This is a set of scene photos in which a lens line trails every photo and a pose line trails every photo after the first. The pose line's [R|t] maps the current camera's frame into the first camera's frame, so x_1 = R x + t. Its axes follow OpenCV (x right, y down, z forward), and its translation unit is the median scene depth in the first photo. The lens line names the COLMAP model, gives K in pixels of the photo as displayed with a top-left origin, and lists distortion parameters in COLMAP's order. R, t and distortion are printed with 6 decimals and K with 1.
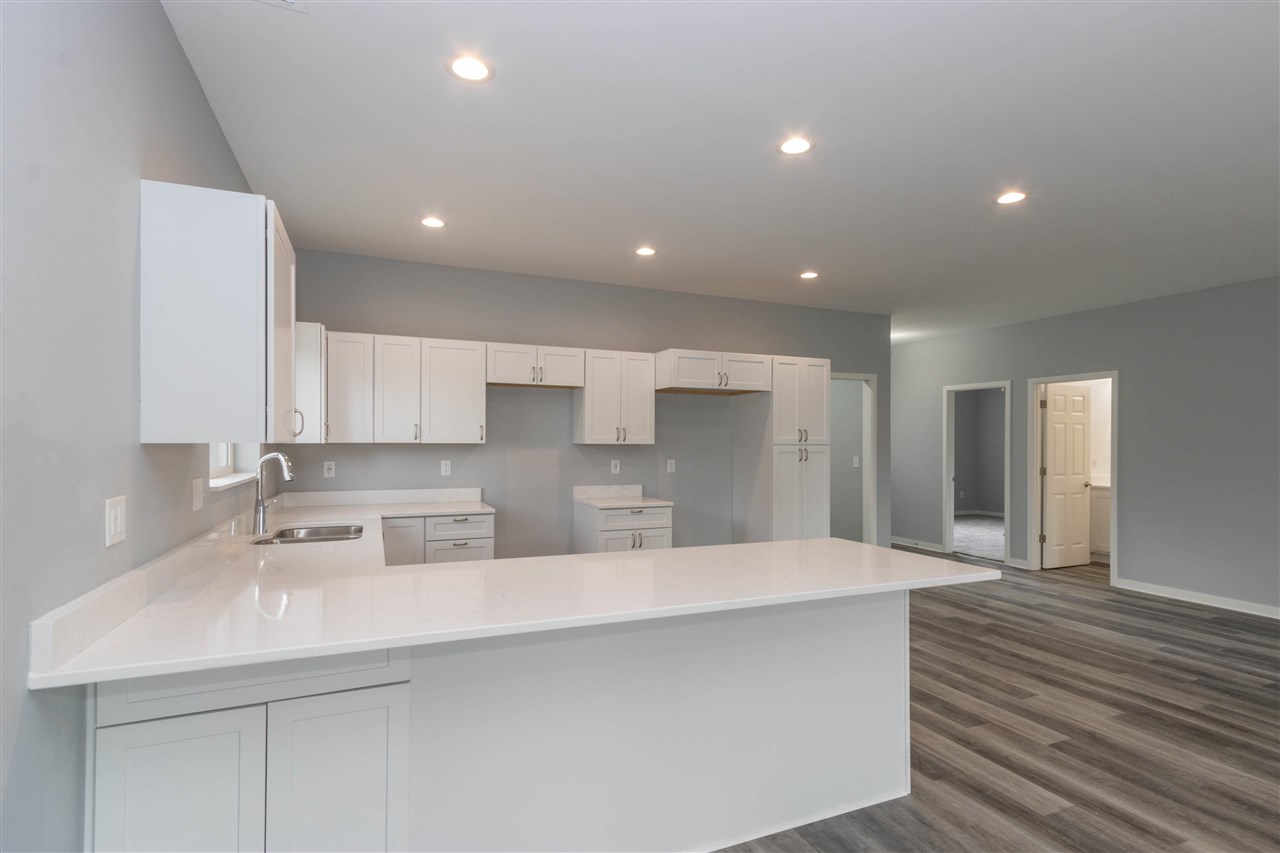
lens RADIAL K [[598.9, 0, 615.4], [0, 598.9, 440.9], [0, 0, 1]] dist [0.002263, 0.000031]
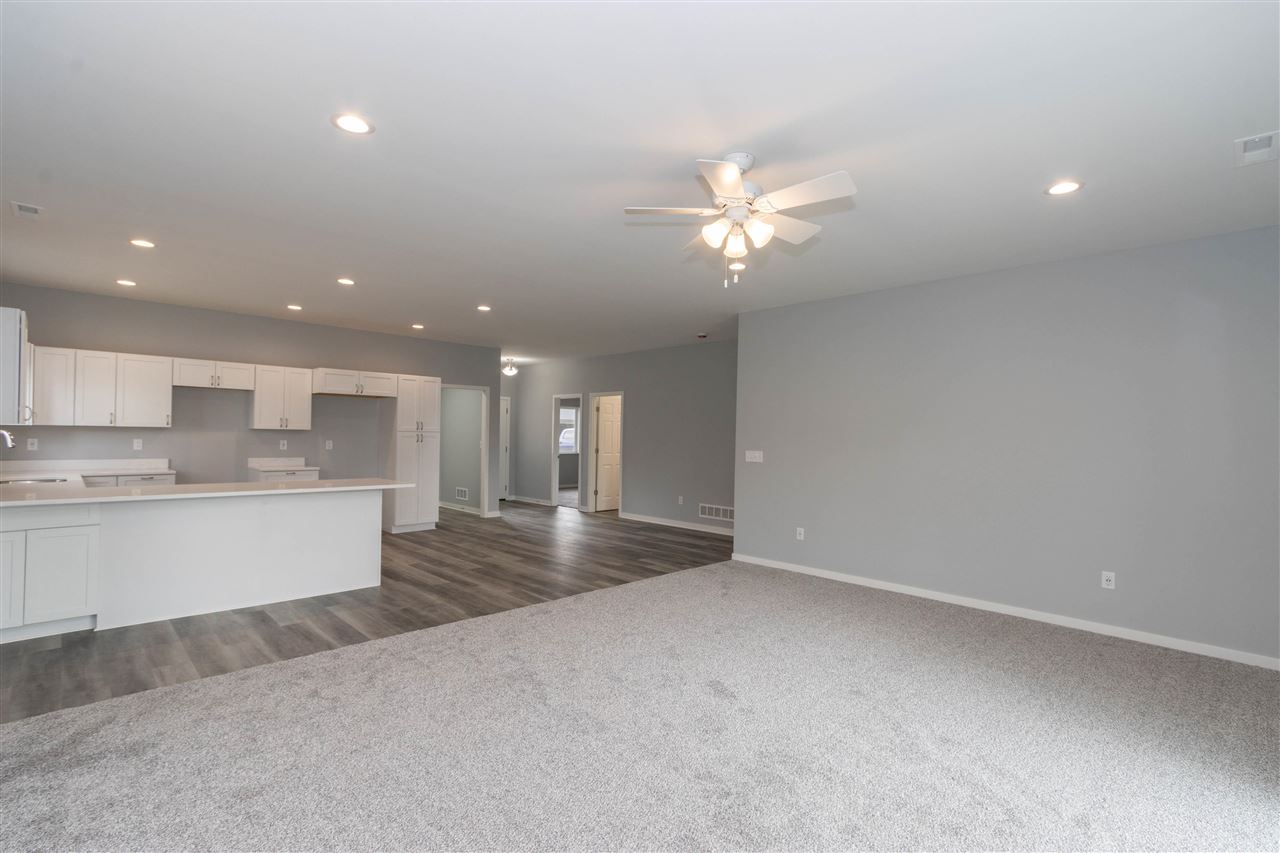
lens RADIAL K [[586.5, 0, 615.7], [0, 586.5, 431.8], [0, 0, 1]] dist [0.001544, -0.000256]
pose [[0.929406, 0.013995, 0.368794, 0.253837], [-0.014425, 0.999895, -0.001590, 0.001718], [-0.368777, -0.003842, 0.929510, -0.703214]]
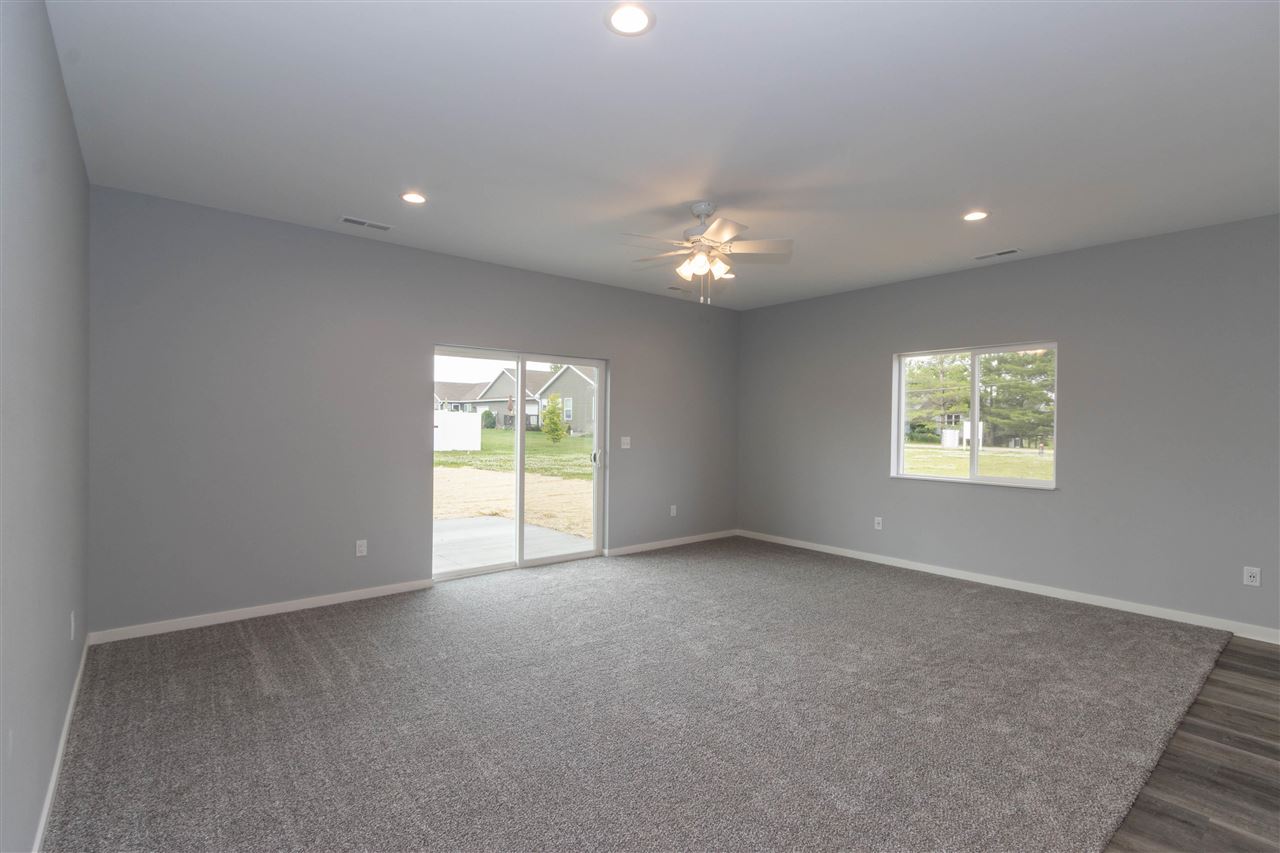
lens RADIAL K [[588.3, 0, 608.9], [0, 588.3, 429.1], [0, 0, 1]] dist [-0.000446, -0.000256]
pose [[-0.959752, -0.013789, -0.280511, 0.957622], [-0.017296, 0.999800, 0.010031, 0.009482], [0.280316, 0.014479, -0.959798, 0.592571]]
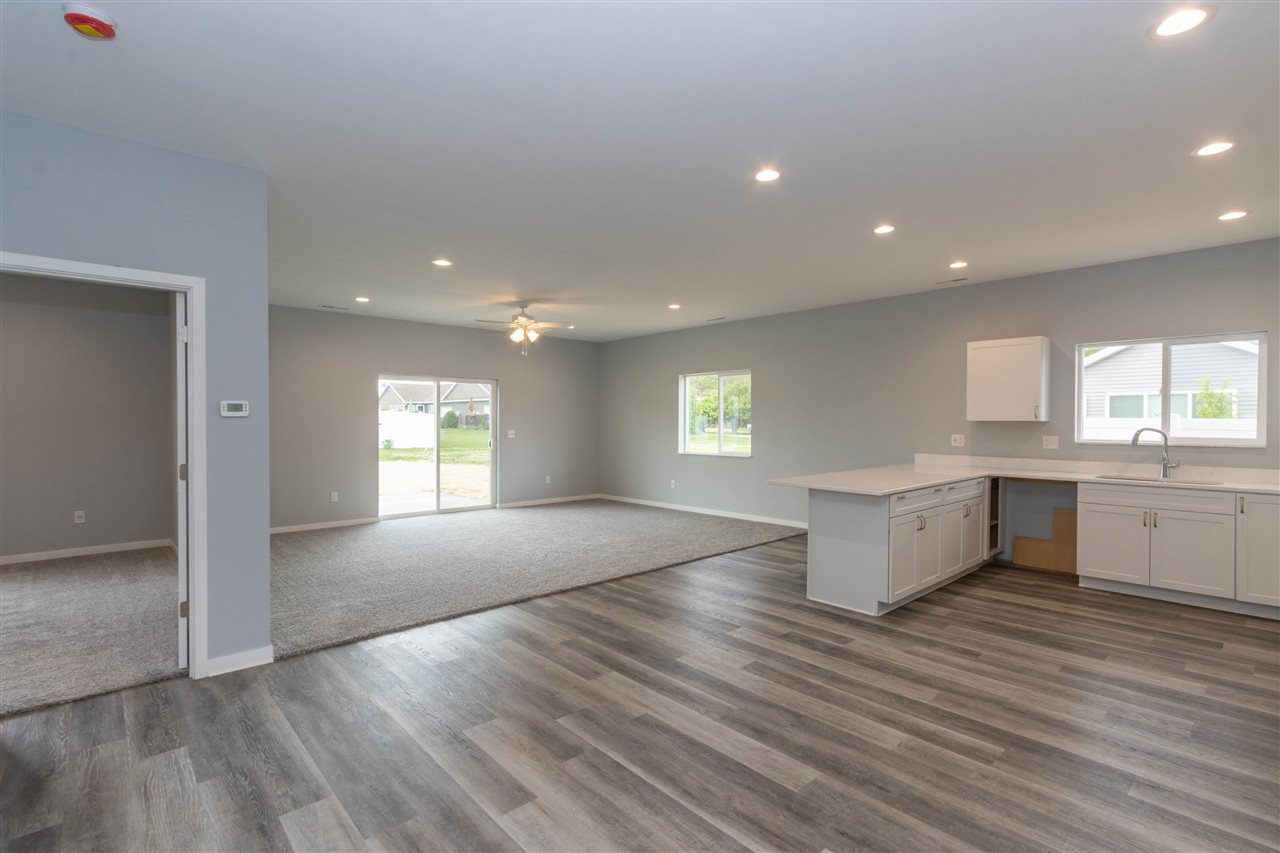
lens RADIAL K [[588.3, 0, 608.9], [0, 588.3, 429.1], [0, 0, 1]] dist [-0.000446, -0.000256]
pose [[-0.944553, -0.003961, -0.328335, 0.892917], [-0.008076, 0.999905, 0.011171, 0.011669], [0.328260, 0.013203, -0.944495, 1.336017]]
